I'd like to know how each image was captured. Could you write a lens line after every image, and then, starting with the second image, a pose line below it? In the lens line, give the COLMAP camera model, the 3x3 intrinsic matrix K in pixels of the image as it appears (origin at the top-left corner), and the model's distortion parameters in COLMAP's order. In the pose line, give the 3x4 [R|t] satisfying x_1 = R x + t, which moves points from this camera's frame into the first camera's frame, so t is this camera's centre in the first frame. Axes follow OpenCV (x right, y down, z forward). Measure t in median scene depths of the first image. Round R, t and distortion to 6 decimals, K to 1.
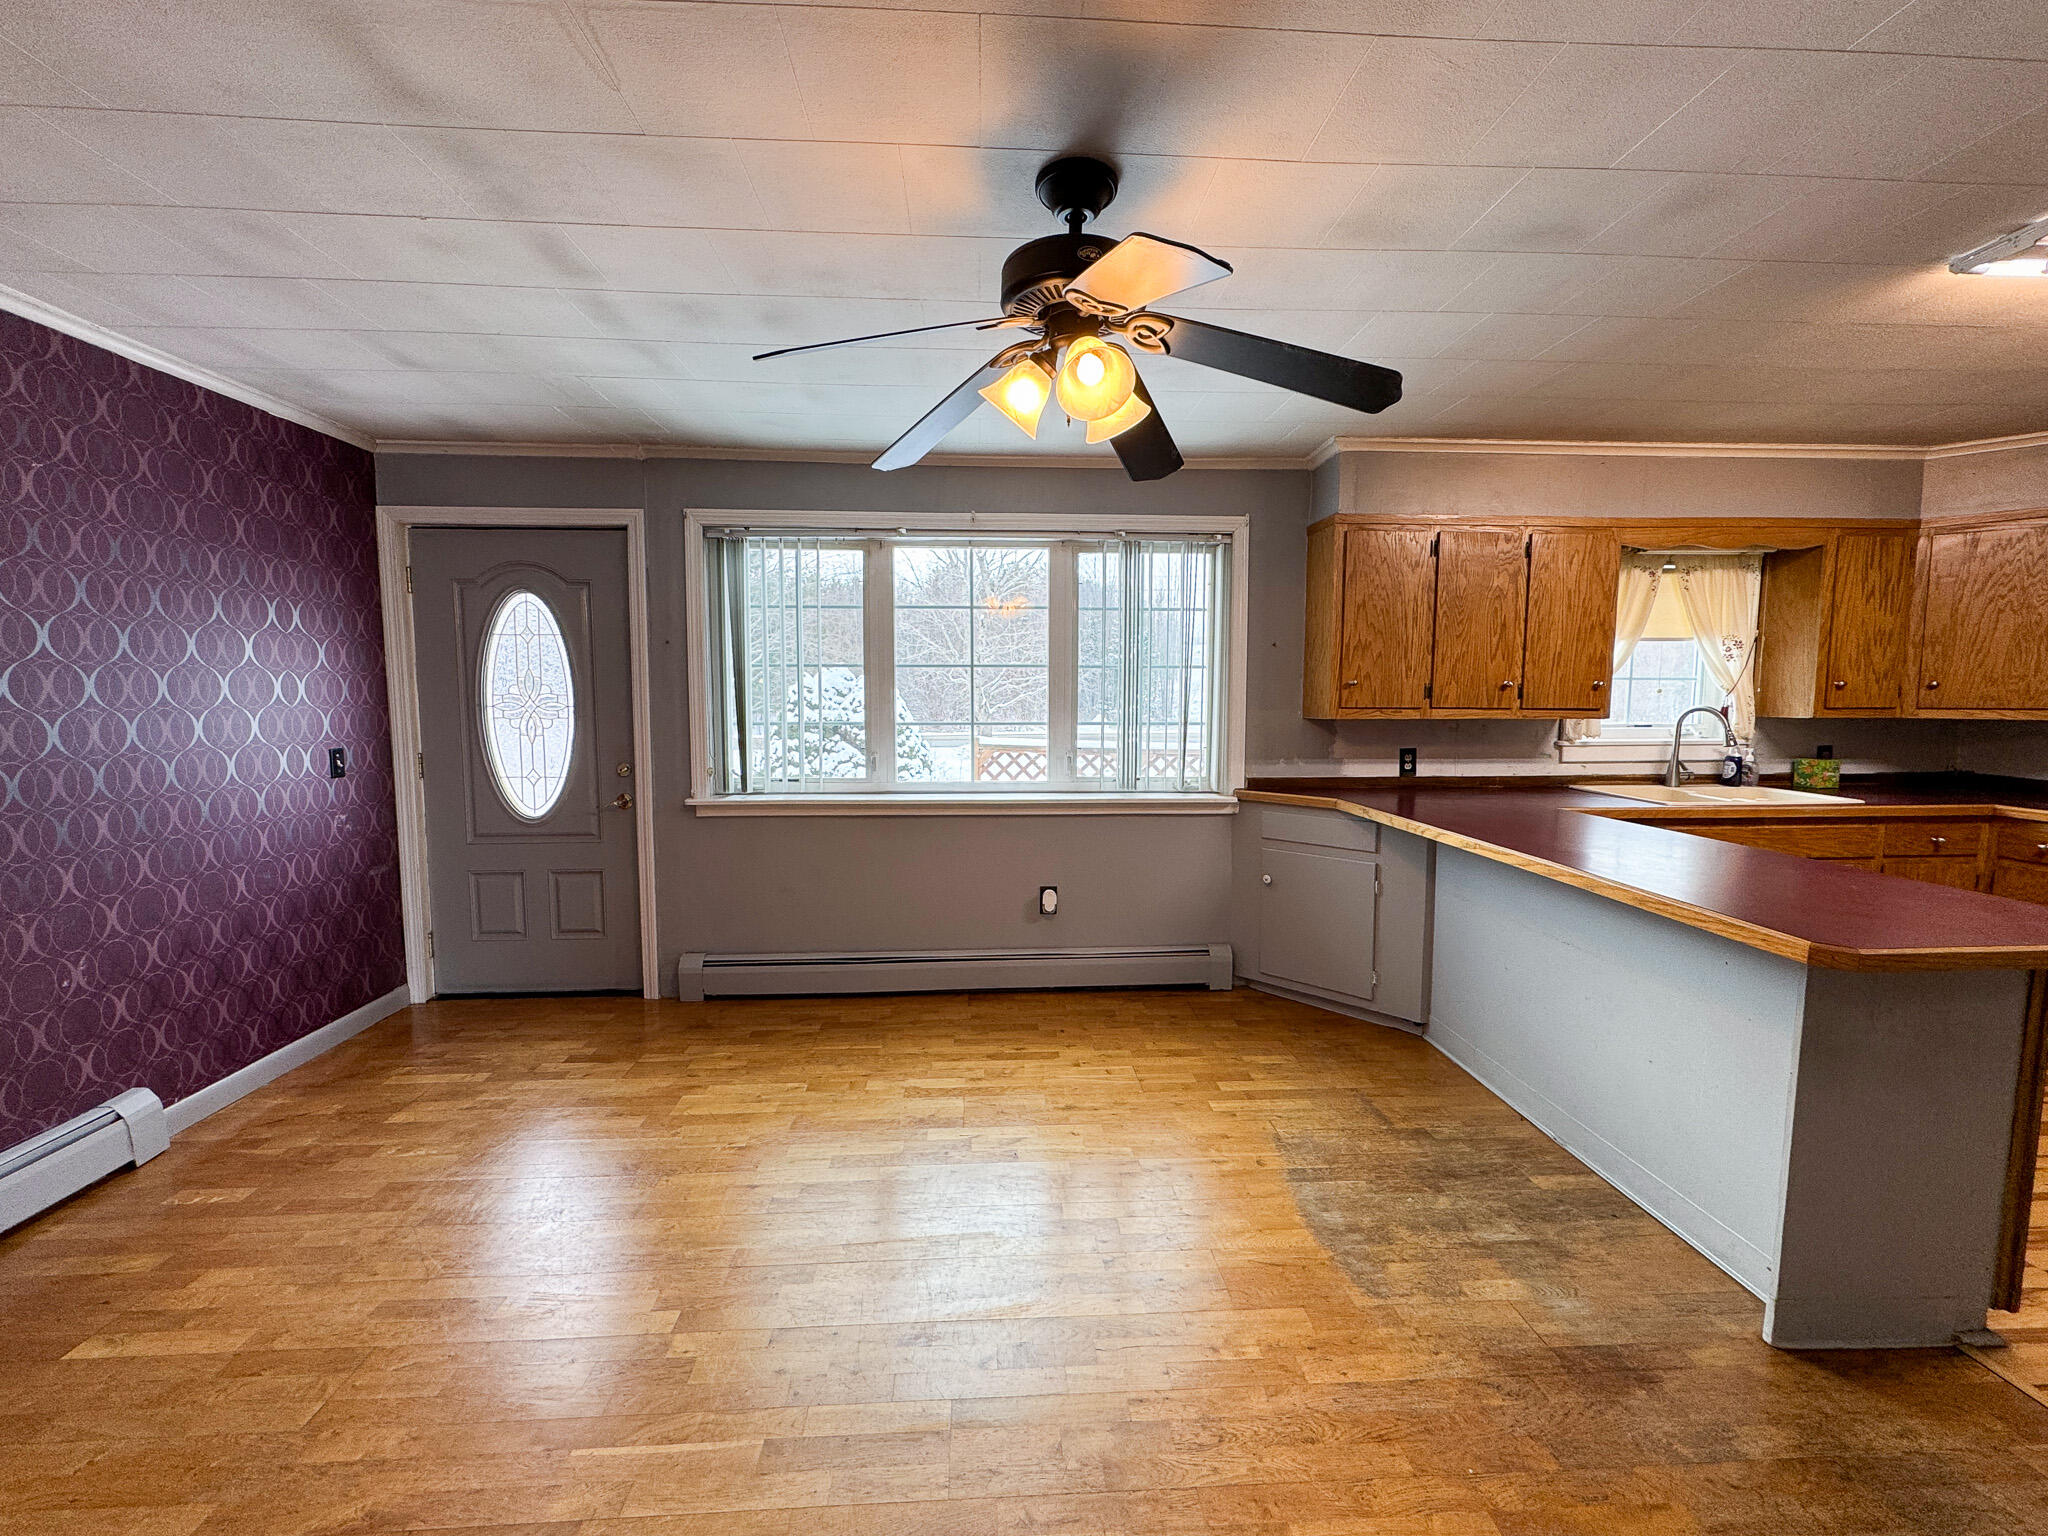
lens RADIAL K [[812.8, 0, 1024.0], [0, 812.8, 768.0], [0, 0, 1]] dist [-0.001379, 0.000053]
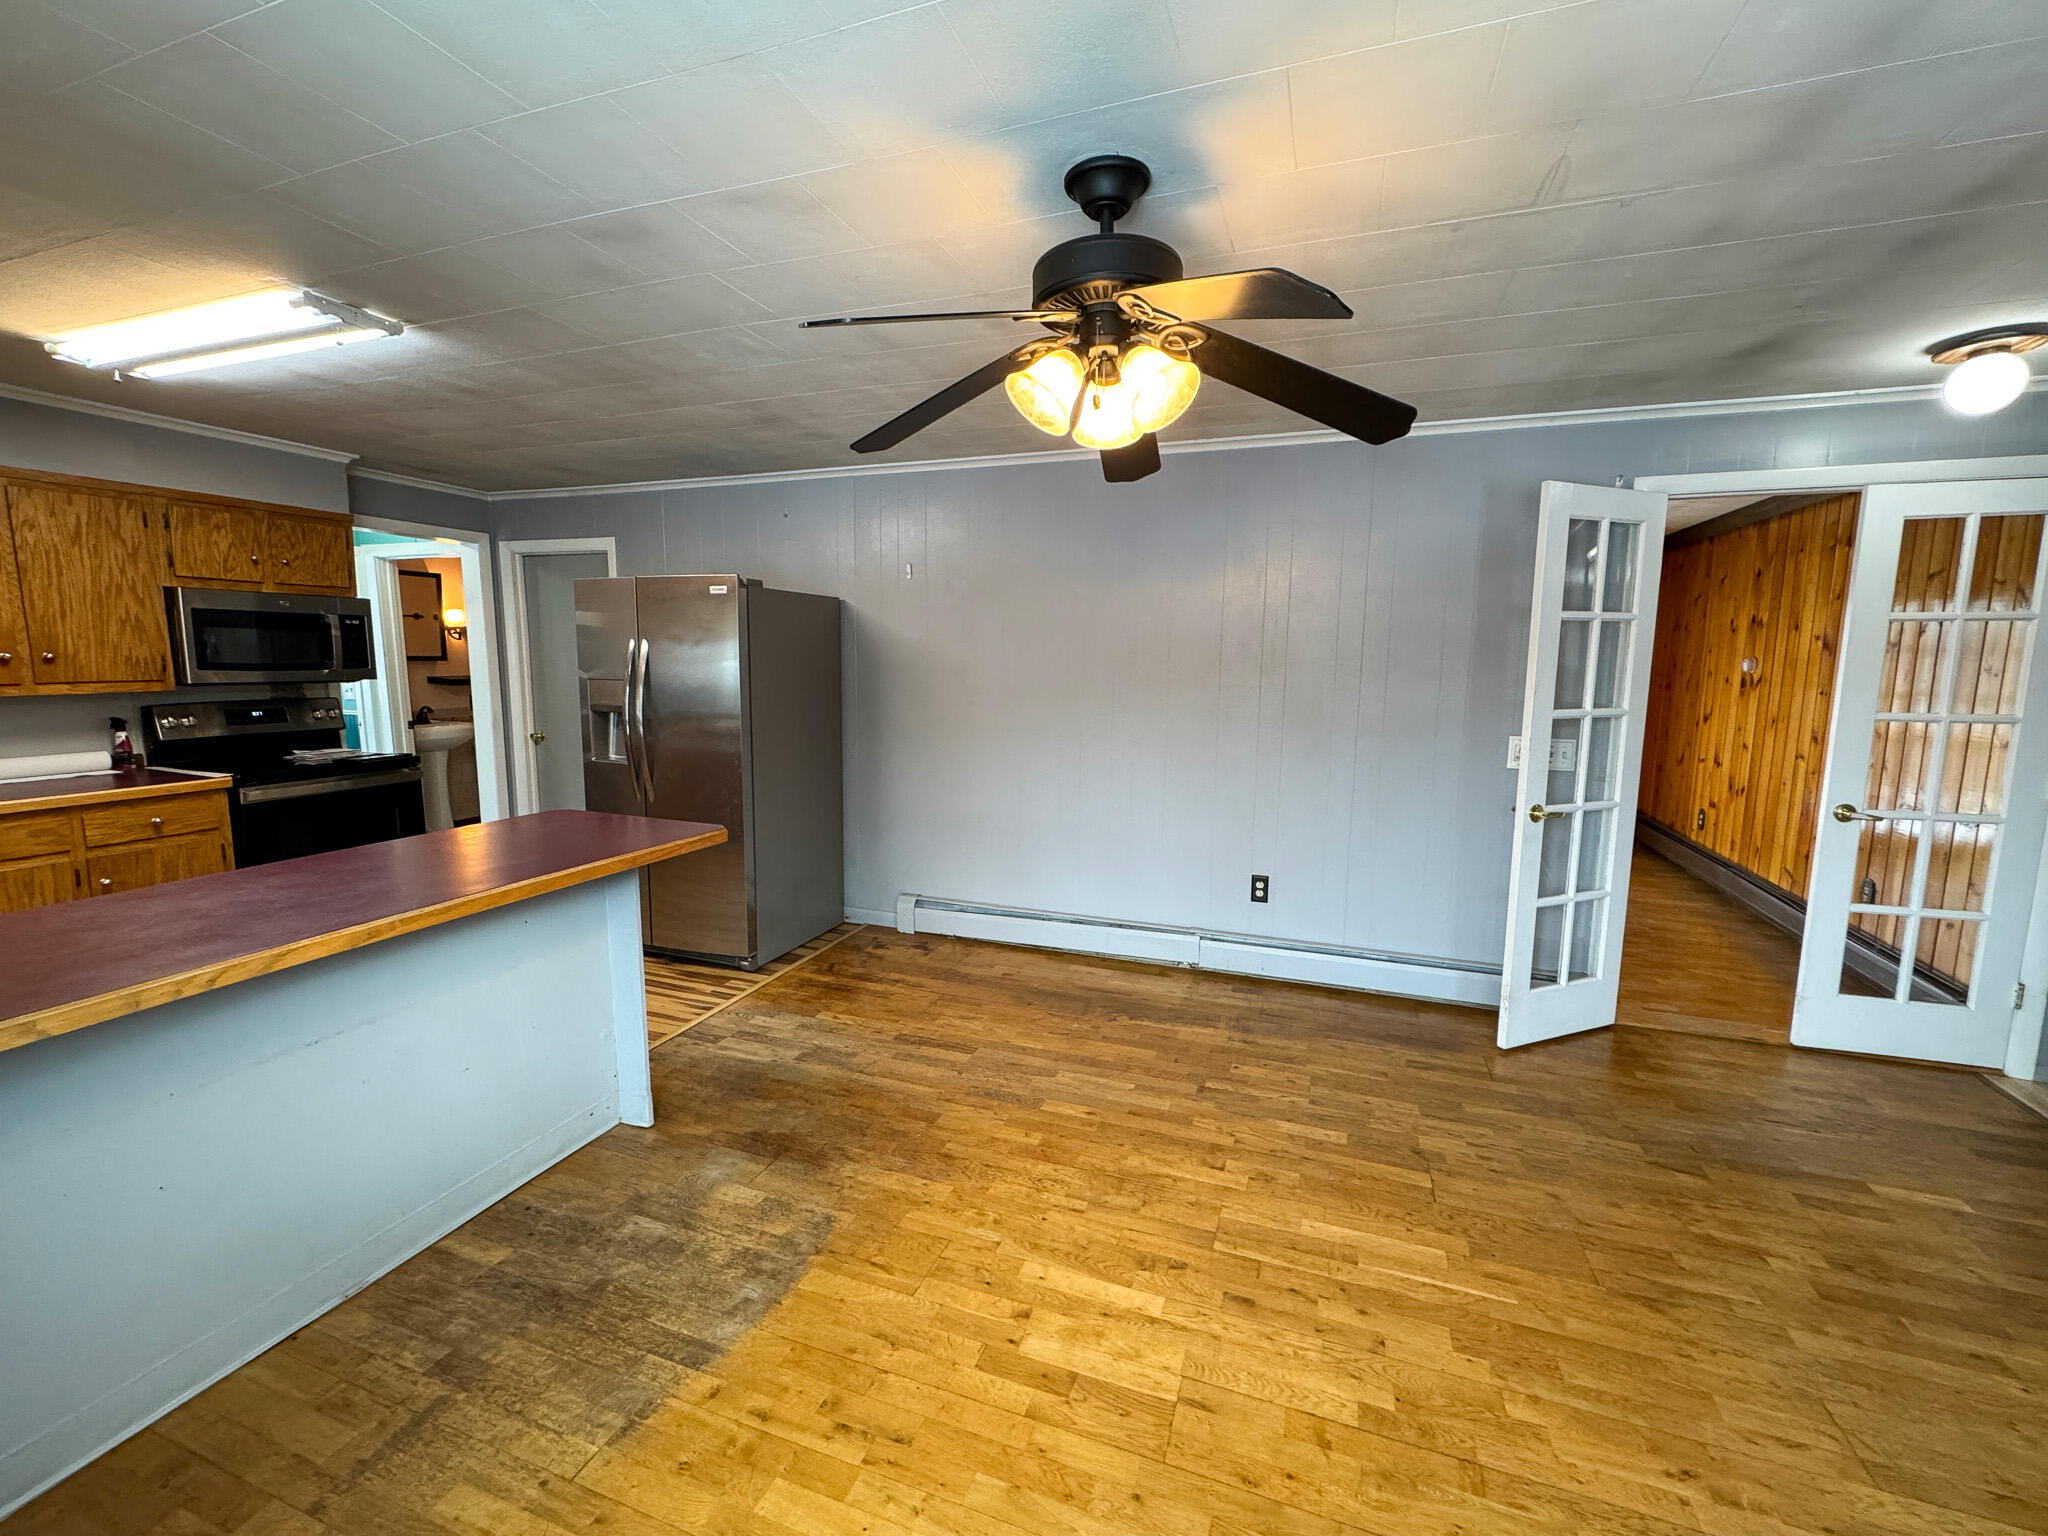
lens RADIAL K [[854.5, 0, 1024.0], [0, 854.5, 768.0], [0, 0, 1]] dist [-0.000522, -0.000003]
pose [[-0.915636, -0.063932, 0.396891, -0.196325], [0.026271, 0.975647, 0.217768, -0.172941], [-0.401148, 0.209823, -0.891658, 1.409682]]
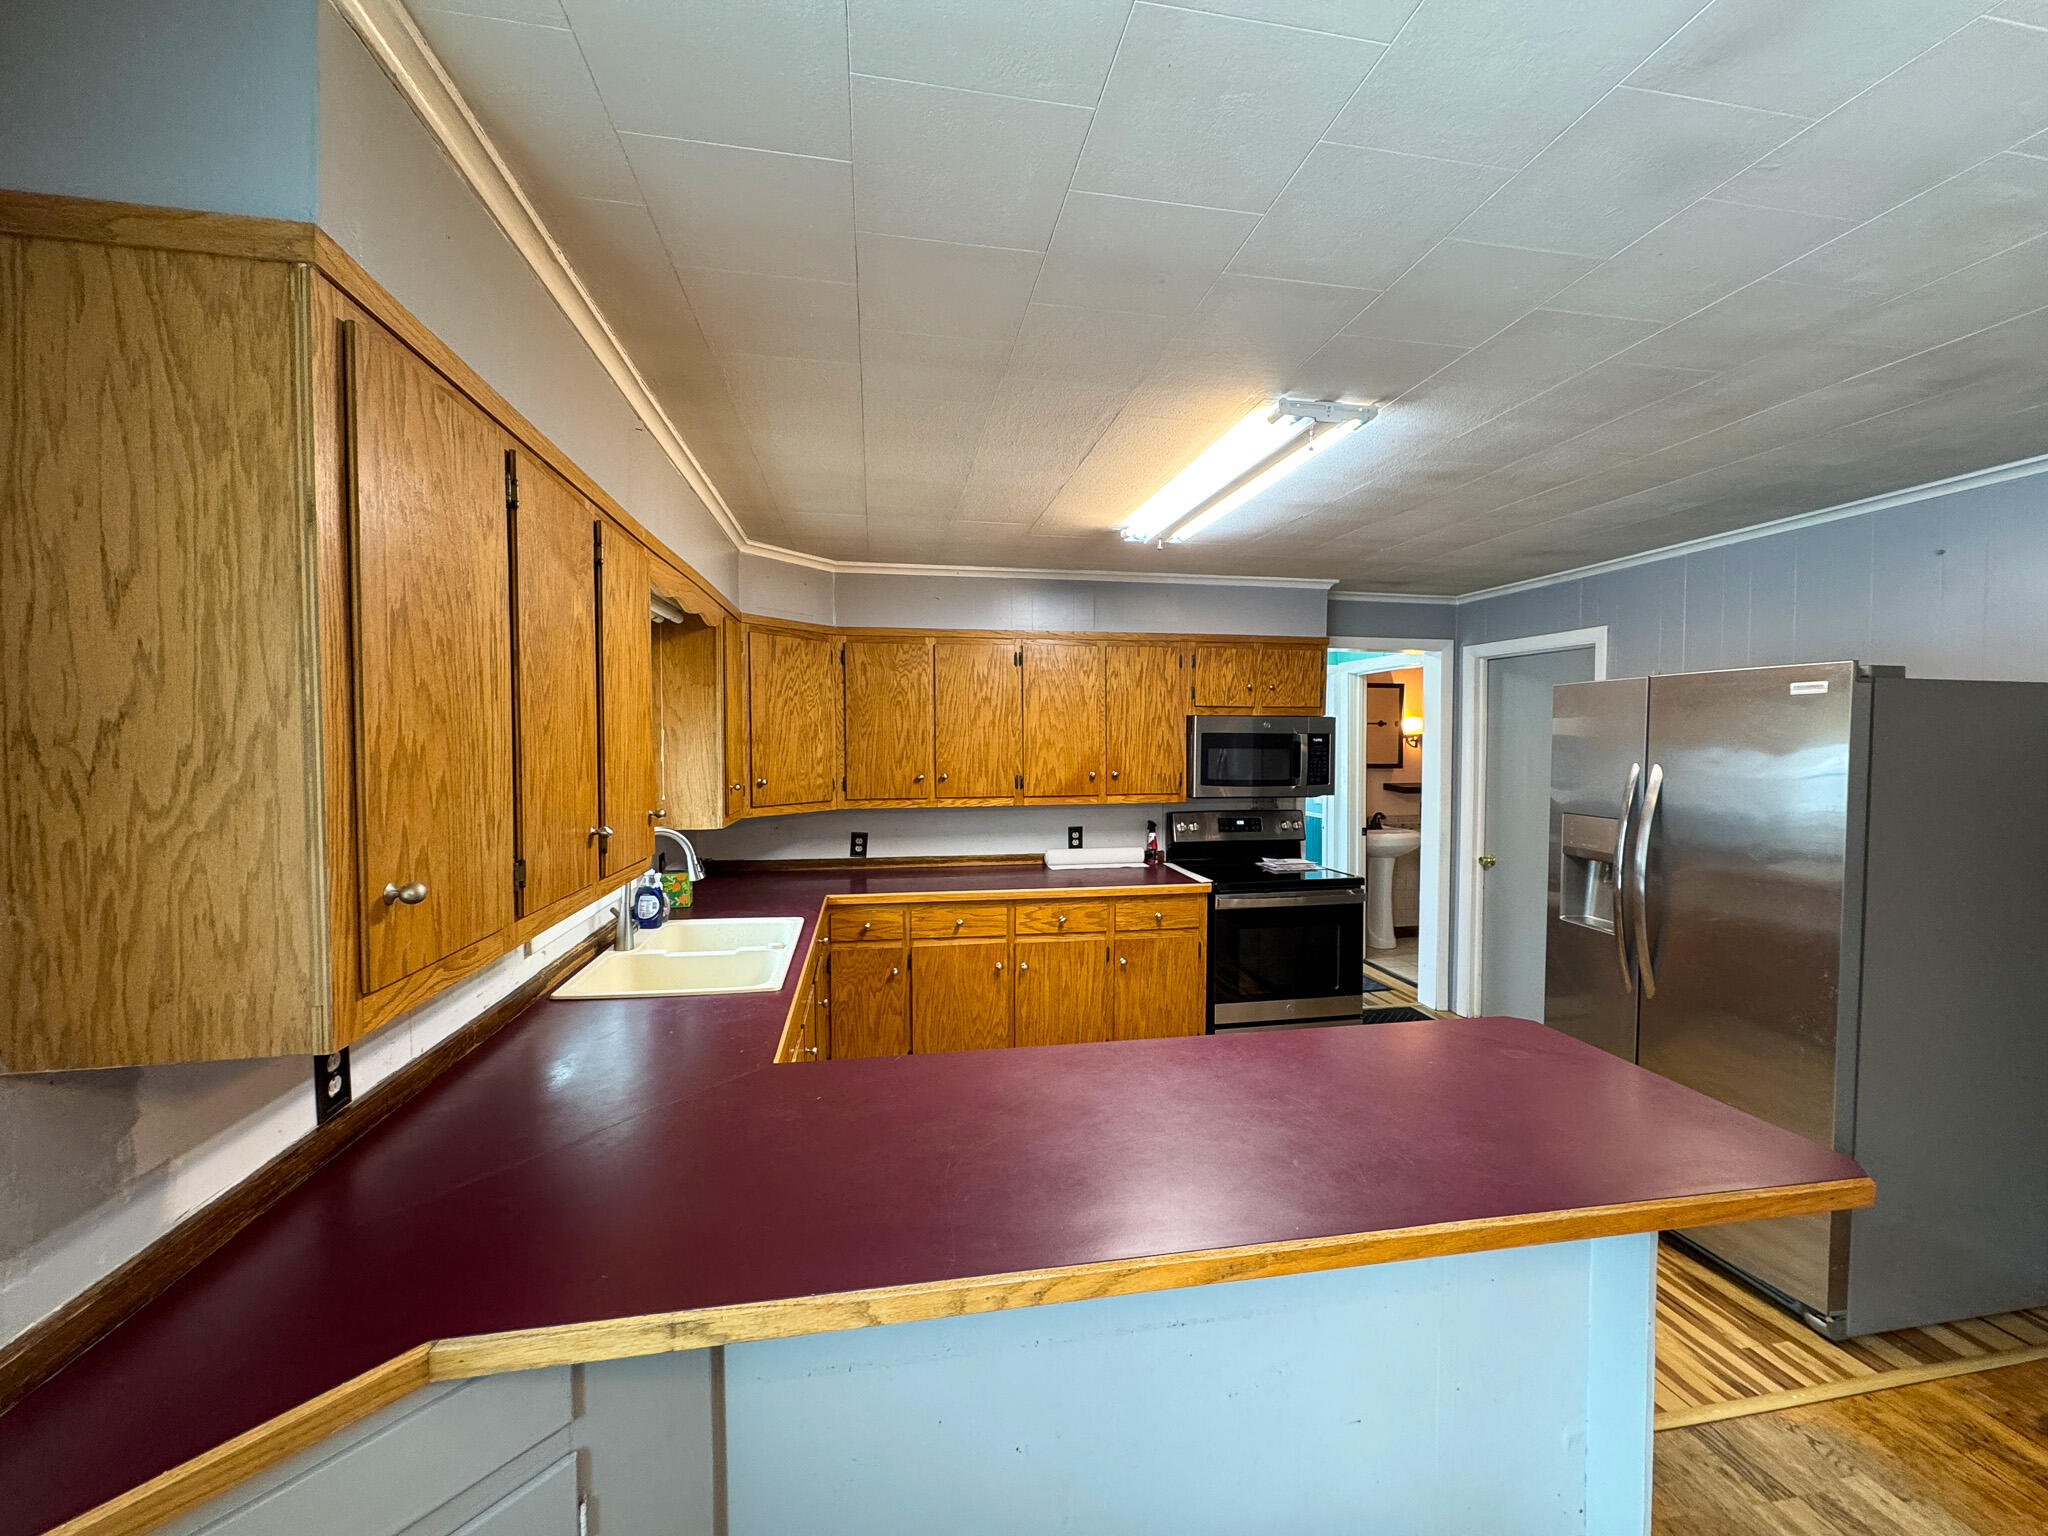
lens RADIAL K [[812.8, 0, 1024.0], [0, 812.8, 768.0], [0, 0, 1]] dist [-0.001379, 0.000053]
pose [[-0.125799, -0.035632, 0.991416, 0.153066], [0.092617, 0.994568, 0.047498, -0.199944], [-0.987723, 0.097797, -0.121816, 1.167154]]
